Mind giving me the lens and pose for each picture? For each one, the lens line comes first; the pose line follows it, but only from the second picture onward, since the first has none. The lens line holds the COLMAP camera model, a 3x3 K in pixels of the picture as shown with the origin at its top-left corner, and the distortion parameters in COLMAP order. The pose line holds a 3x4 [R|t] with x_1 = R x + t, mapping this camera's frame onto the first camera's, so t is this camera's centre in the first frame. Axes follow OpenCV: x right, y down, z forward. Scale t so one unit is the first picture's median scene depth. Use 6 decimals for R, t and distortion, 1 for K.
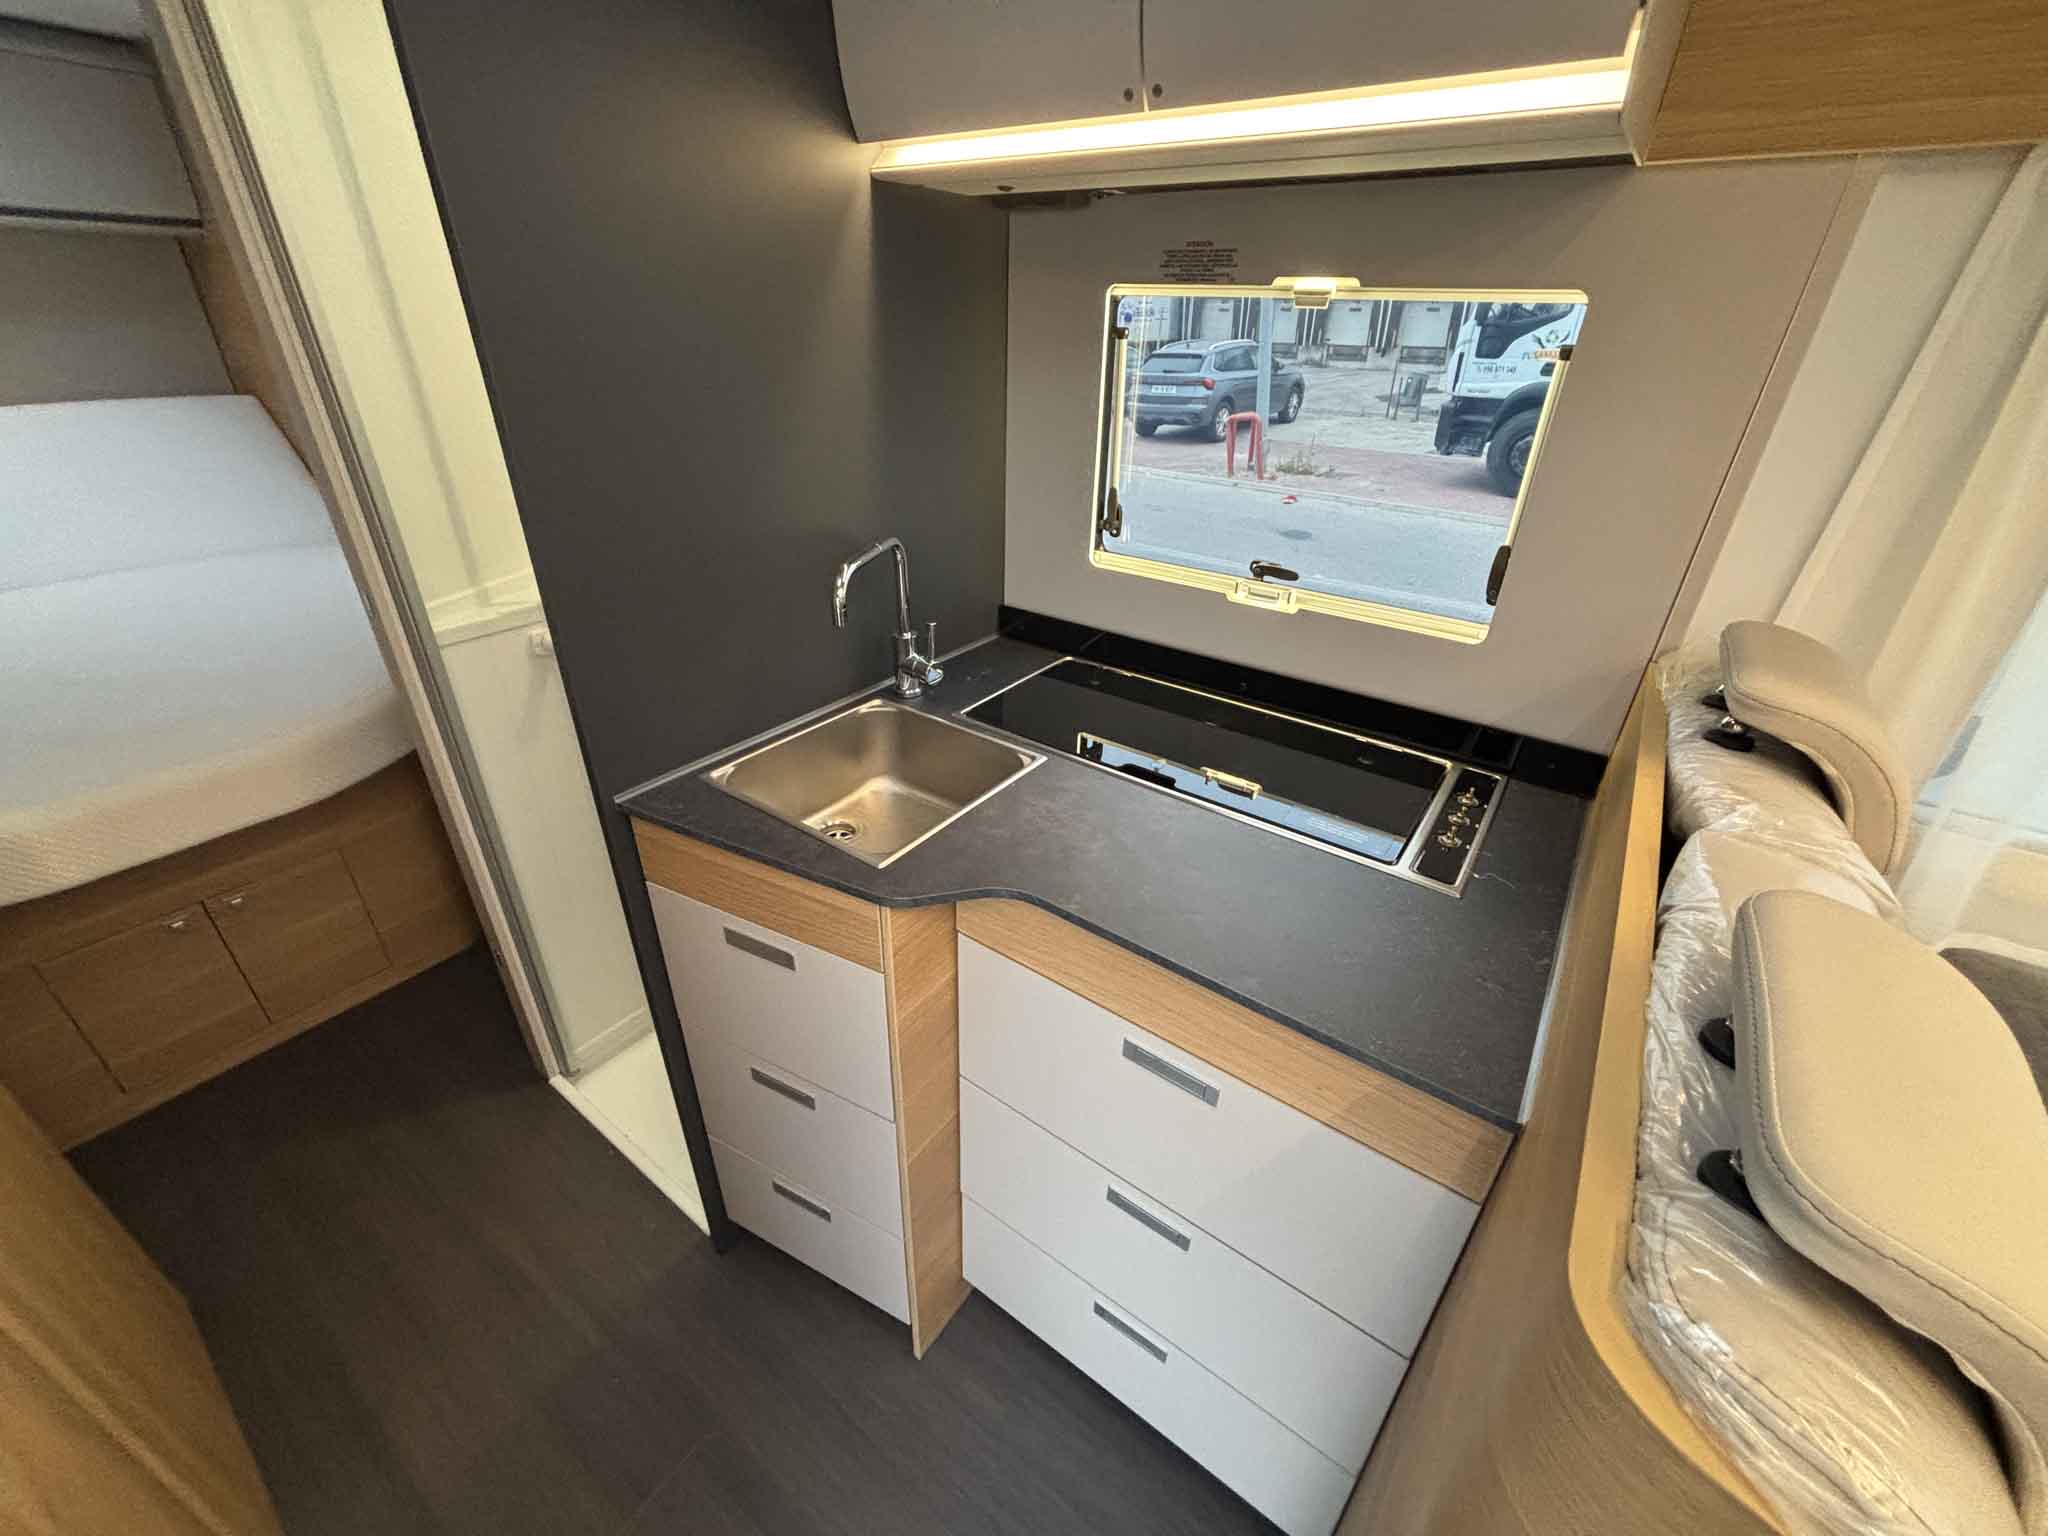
lens RADIAL K [[820.9, 0, 1027.0], [0, 820.9, 754.8], [0, 0, 1]] dist [-0.000795, 0.000192]
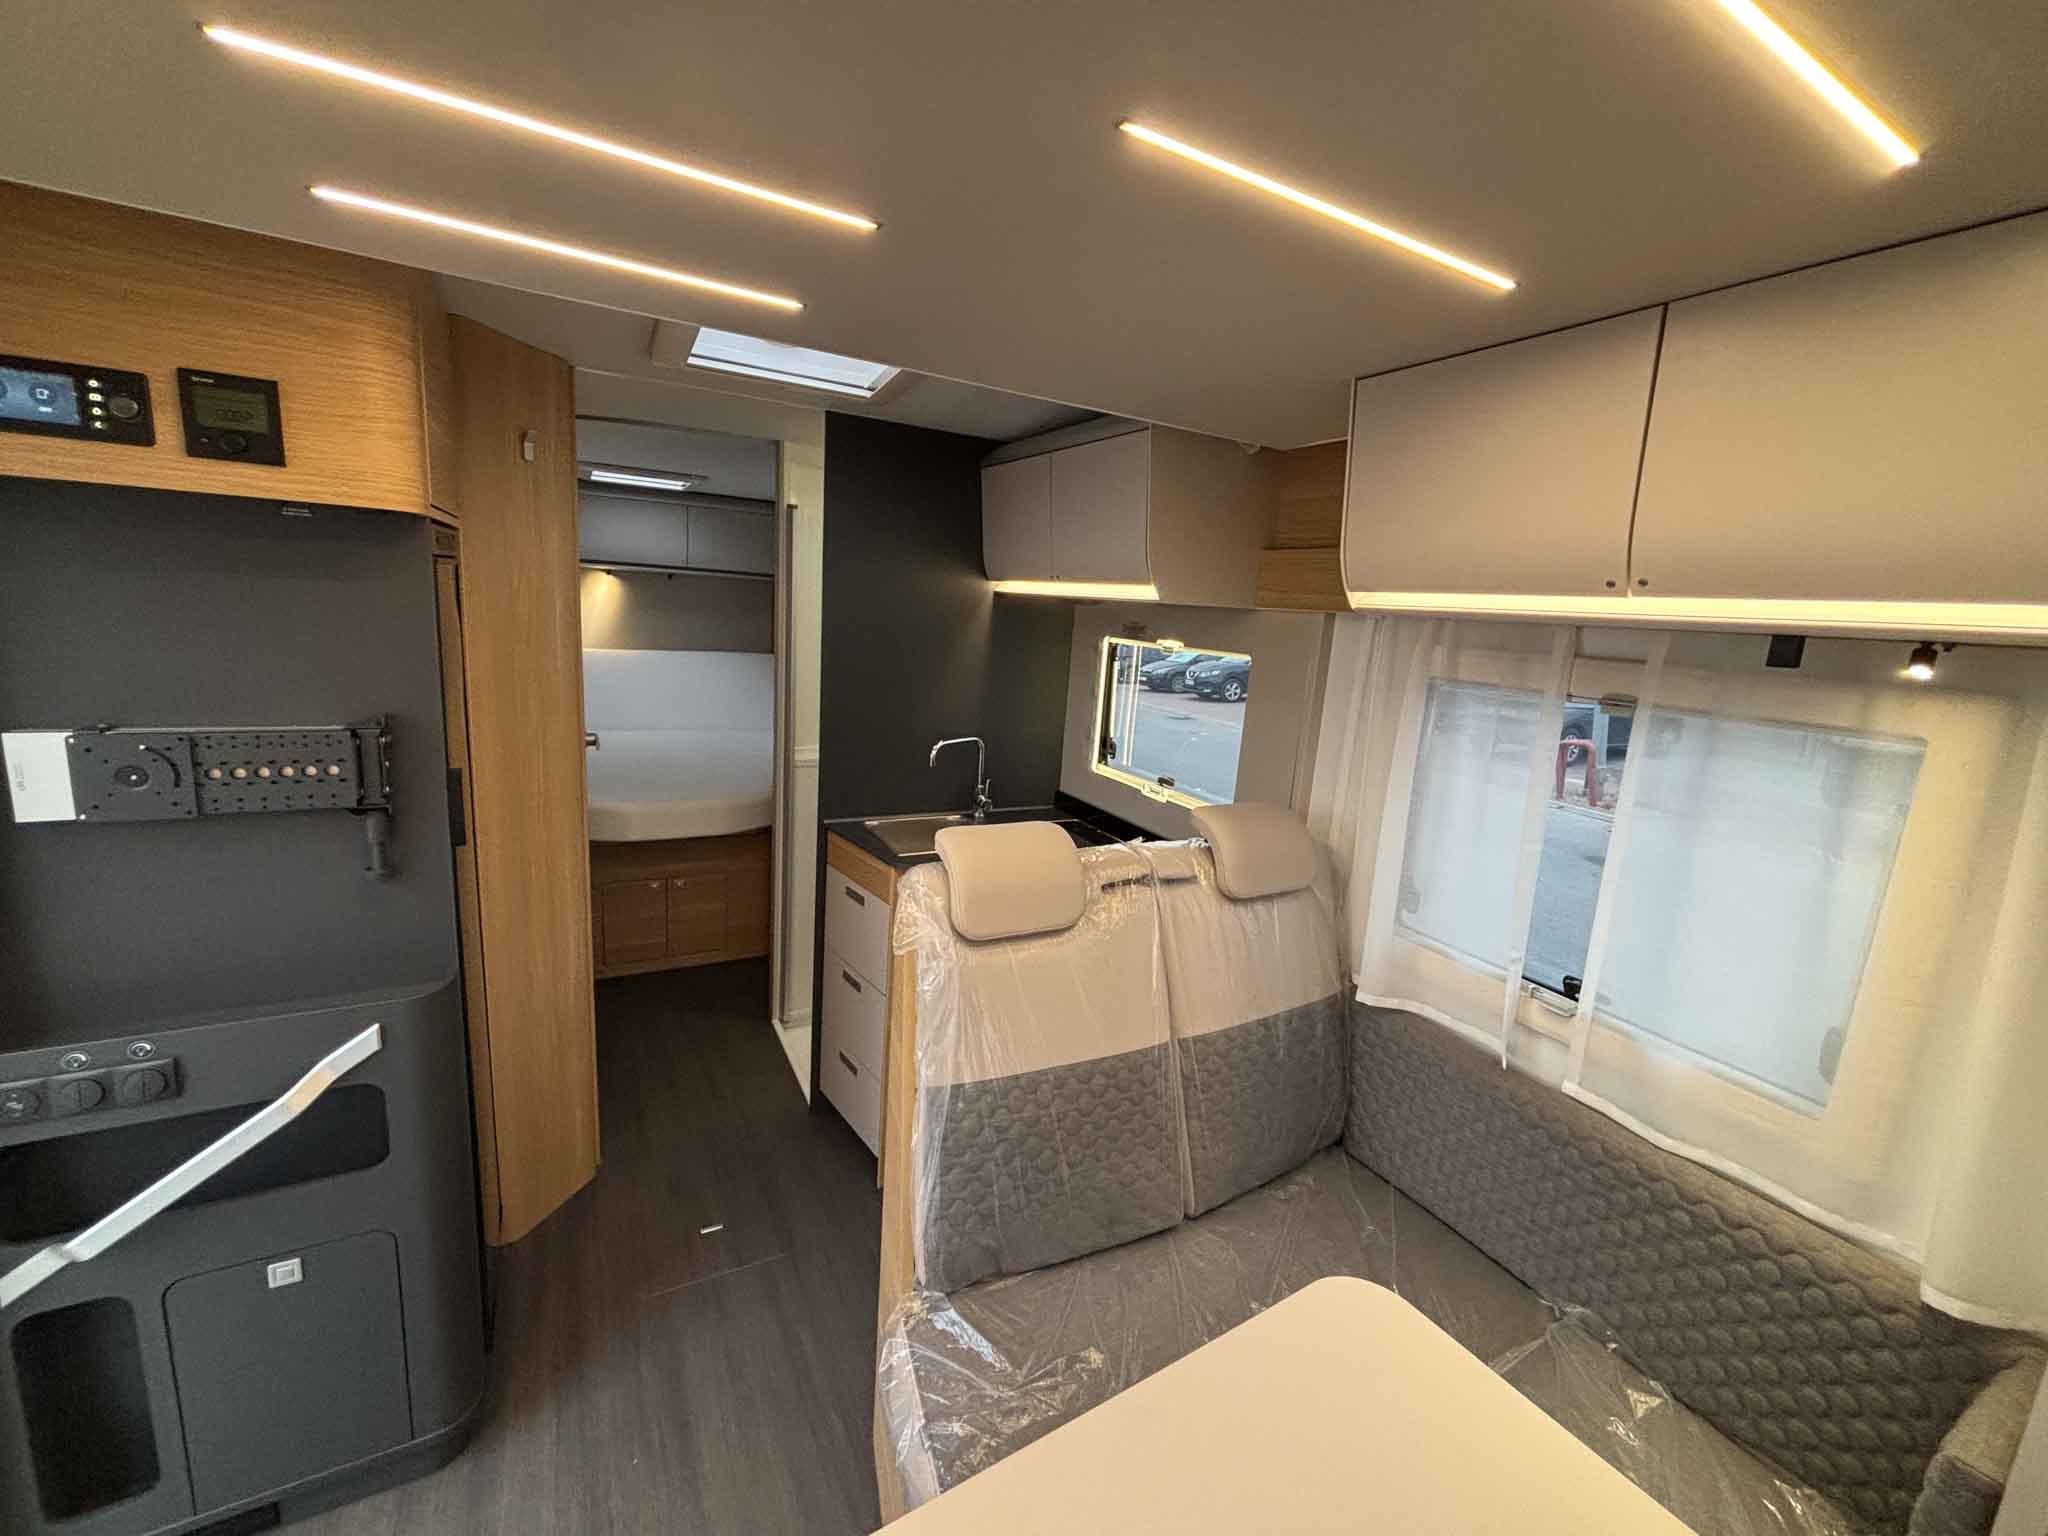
lens RADIAL K [[820.9, 0, 1013.7], [0, 820.9, 754.5], [0, 0, 1]] dist [-0.000795, 0.000192]
pose [[0.902121, 0.119786, -0.414523, 0.730831], [-0.248670, 0.929438, -0.272595, 0.299495], [0.352621, 0.348993, 0.868253, -0.715593]]
